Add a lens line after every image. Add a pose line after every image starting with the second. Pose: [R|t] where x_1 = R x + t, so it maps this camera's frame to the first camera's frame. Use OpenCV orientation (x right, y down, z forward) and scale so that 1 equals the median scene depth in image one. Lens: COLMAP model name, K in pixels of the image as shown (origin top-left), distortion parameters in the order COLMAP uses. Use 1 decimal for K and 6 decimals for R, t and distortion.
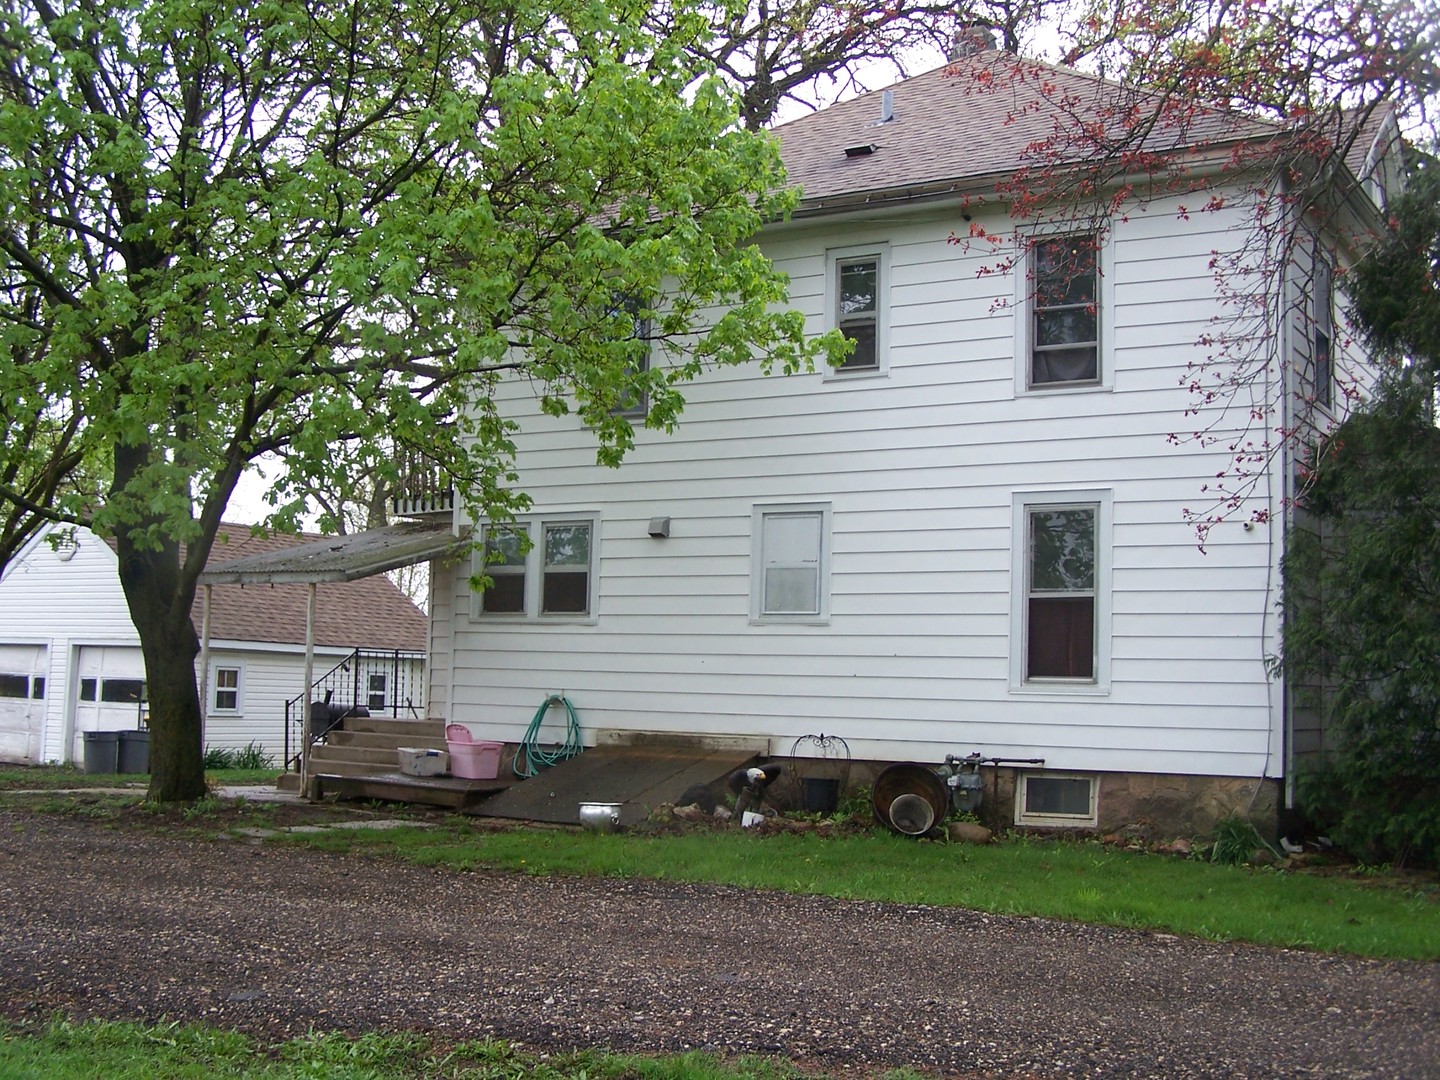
lens RADIAL K [[1682.8, 0, 720.0], [0, 1682.8, 540.0], [0, 0, 1]] dist [-0.127516, 0.017253]
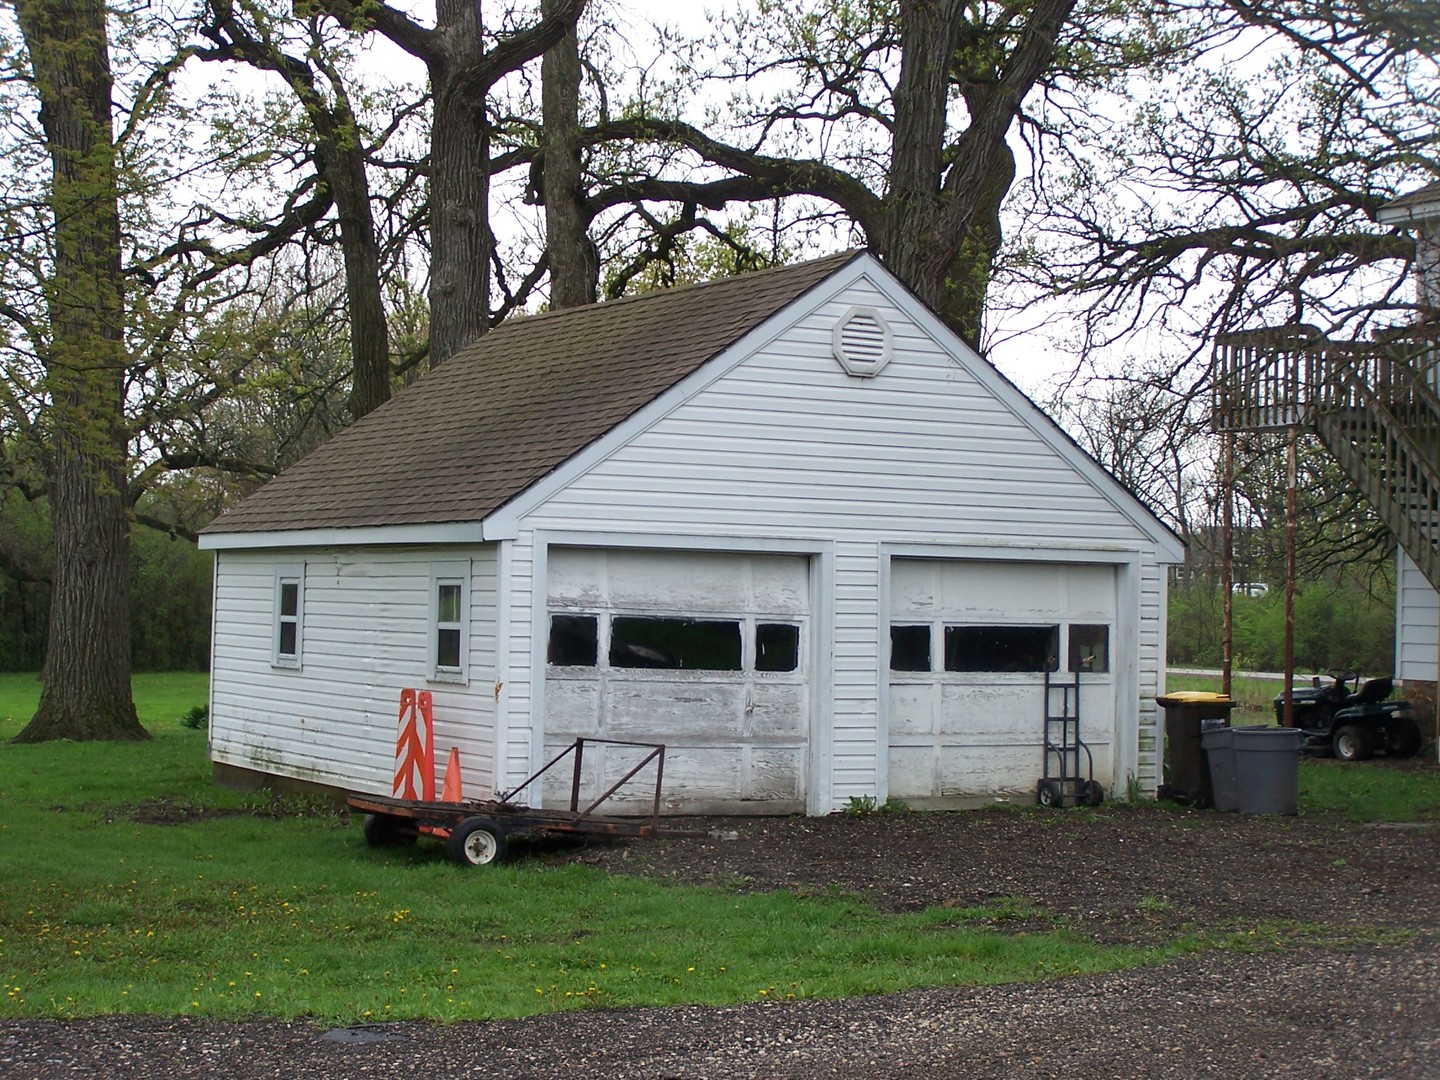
lens RADIAL K [[2675.1, 0, 720.0], [0, 2675.1, 540.0], [0, 0, 1]] dist [0.008806, 0.066272]
pose [[0.500991, 0.008637, 0.865409, -1.870791], [-0.086881, 0.995401, 0.040362, 0.054418], [-0.861080, -0.095408, 0.499438, 1.122894]]
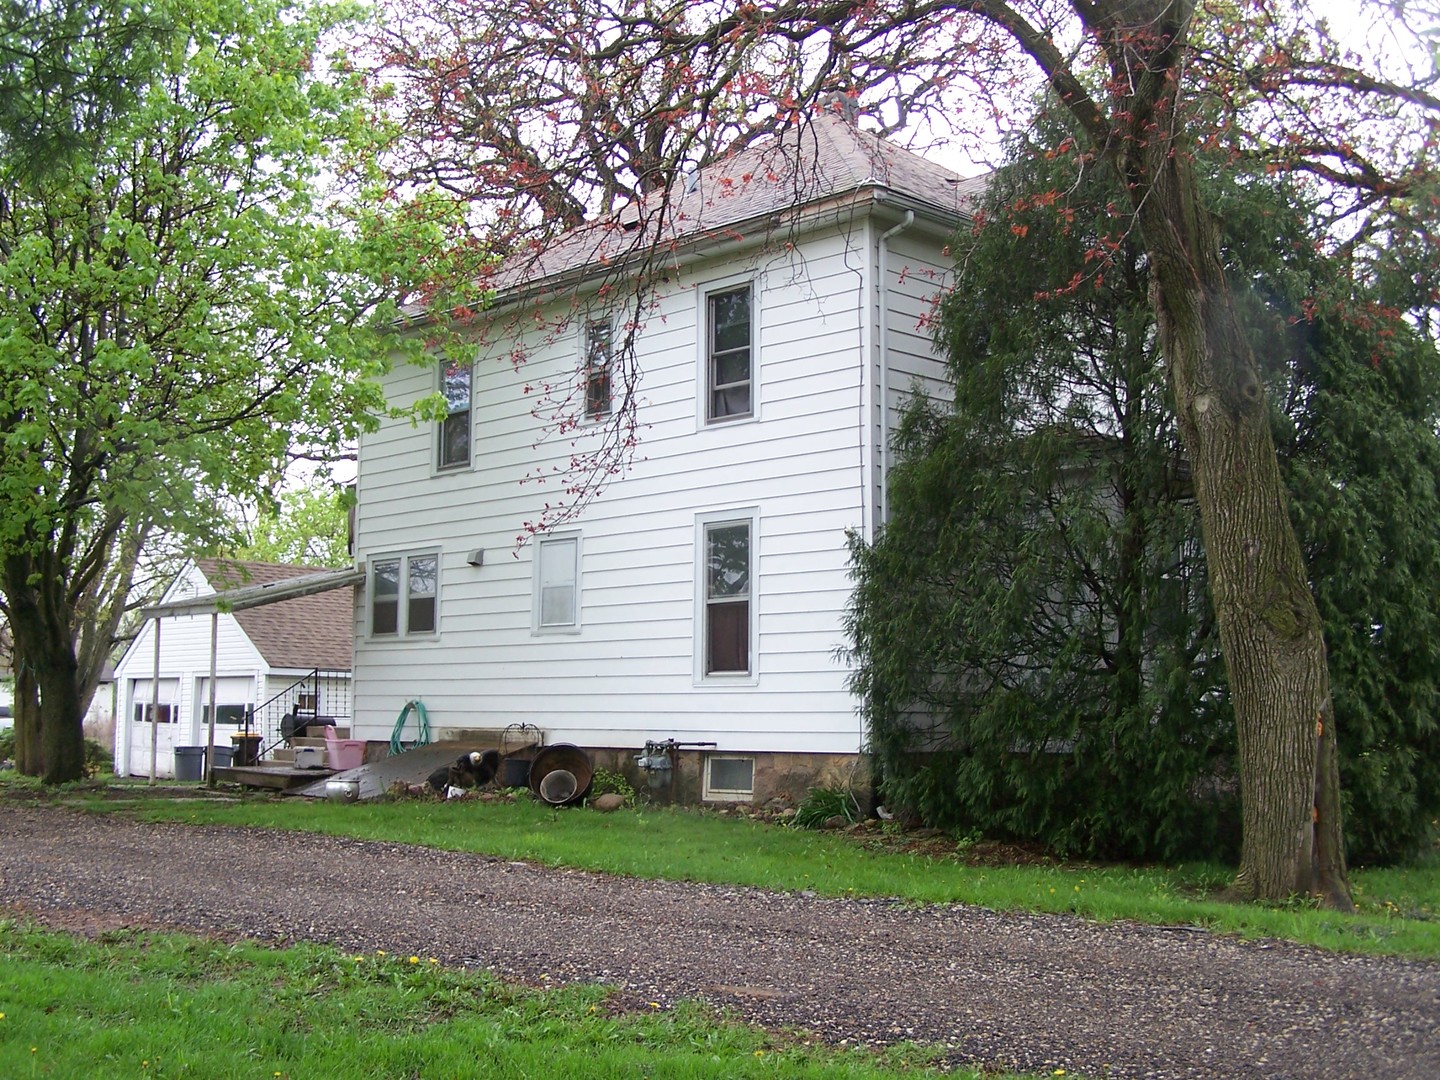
lens RADIAL K [[1682.8, 0, 720.0], [0, 1682.8, 540.0], [0, 0, 1]] dist [-0.127516, 0.017253]
pose [[0.968683, -0.048039, -0.243609, 0.466808], [0.043055, 0.998741, -0.025748, 0.020361], [0.244539, 0.014453, 0.969532, -0.124268]]
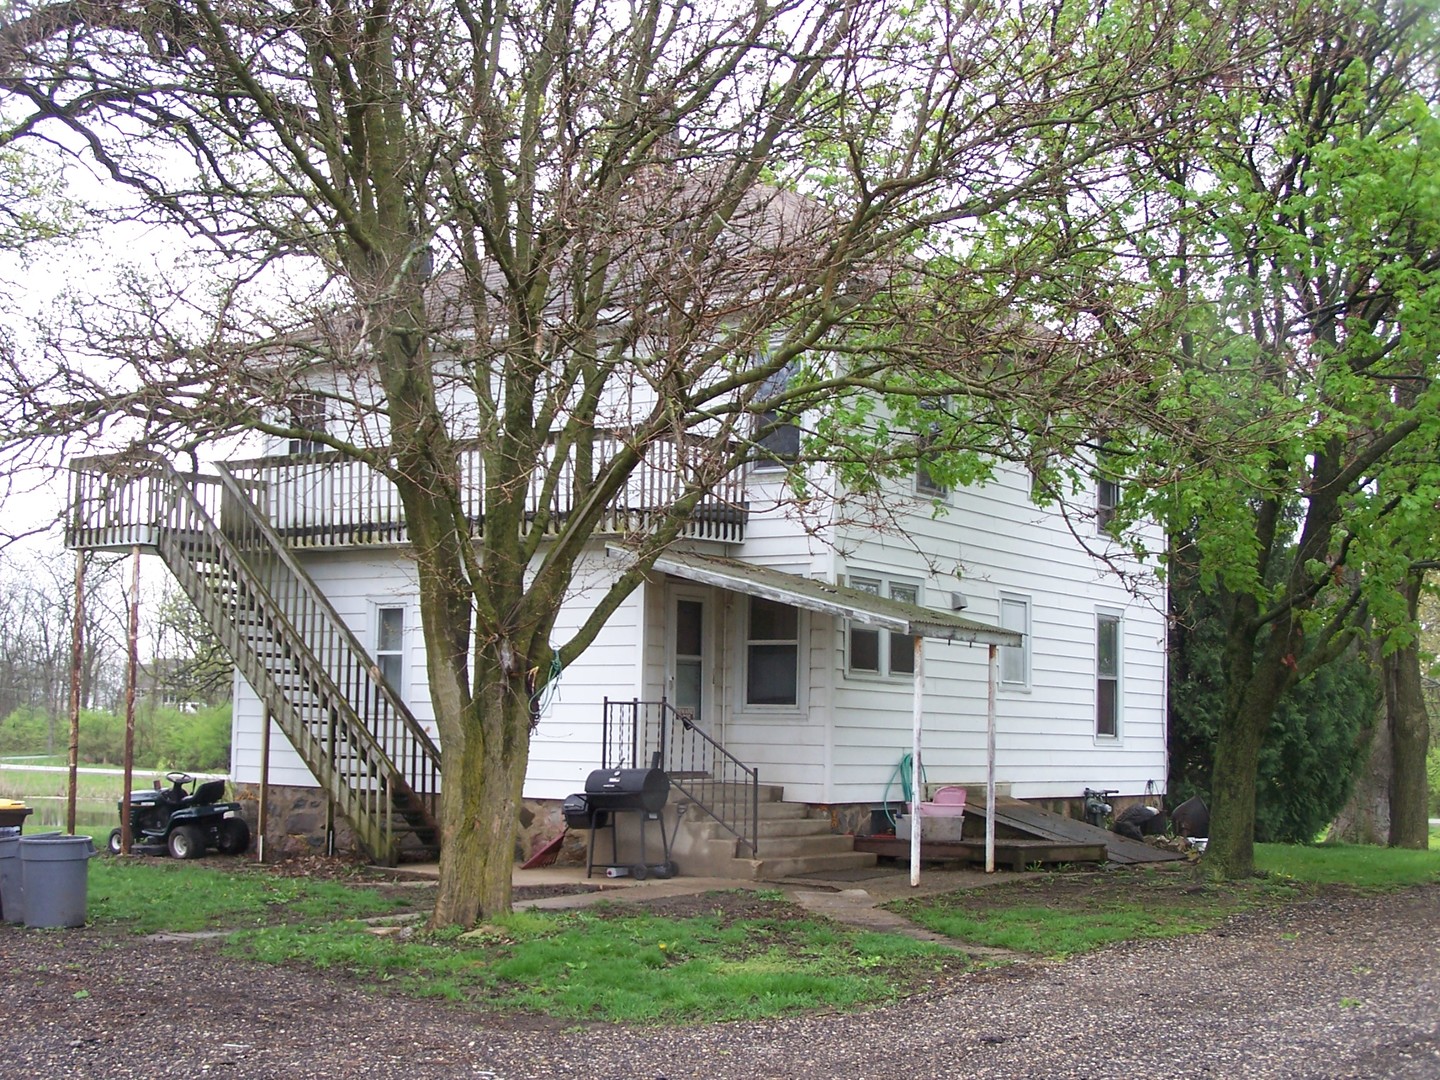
lens RADIAL K [[2013.7, 0, 720.0], [0, 2013.7, 540.0], [0, 0, 1]] dist [-0.117777, -0.036347]
pose [[0.074809, 0.077101, 0.994213, -1.525714], [-0.105626, 0.992010, -0.068983, 0.067638], [-0.991588, -0.099854, 0.082355, 1.162647]]
